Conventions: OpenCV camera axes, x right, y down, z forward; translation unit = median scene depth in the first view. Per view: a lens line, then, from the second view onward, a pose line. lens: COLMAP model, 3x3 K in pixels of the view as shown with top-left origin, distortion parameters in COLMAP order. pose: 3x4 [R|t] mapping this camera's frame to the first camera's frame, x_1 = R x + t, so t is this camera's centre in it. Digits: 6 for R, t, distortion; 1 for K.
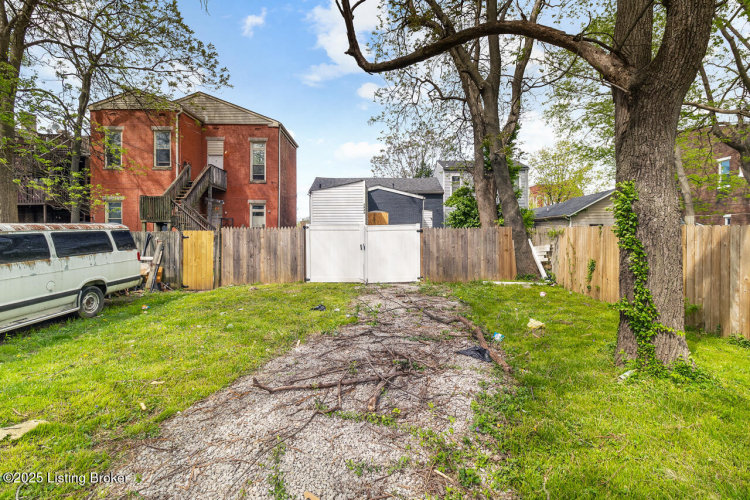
lens RADIAL K [[370.6, 0, 383.7], [0, 370.6, 242.7], [0, 0, 1]] dist [-0.001771, -0.001799]
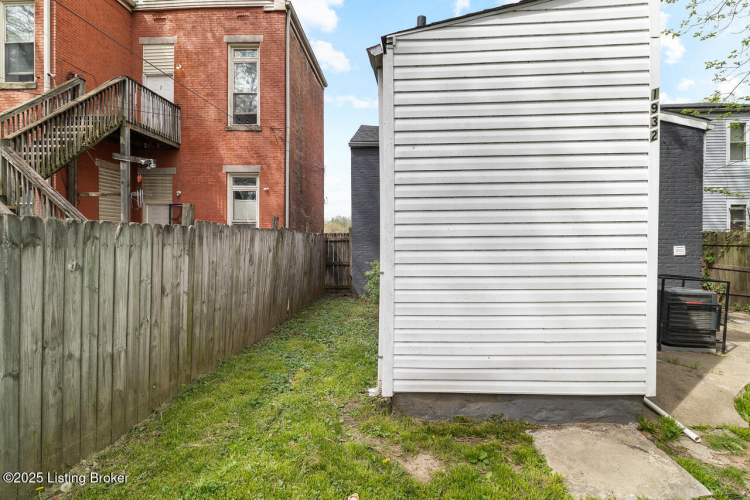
lens RADIAL K [[370.6, 0, 383.7], [0, 370.6, 242.7], [0, 0, 1]] dist [-0.001771, -0.001799]
pose [[0.996731, -0.000142, -0.080792, -0.119240], [0.000364, 0.999996, 0.002733, -0.016838], [0.080791, -0.002754, 0.996727, 0.536598]]
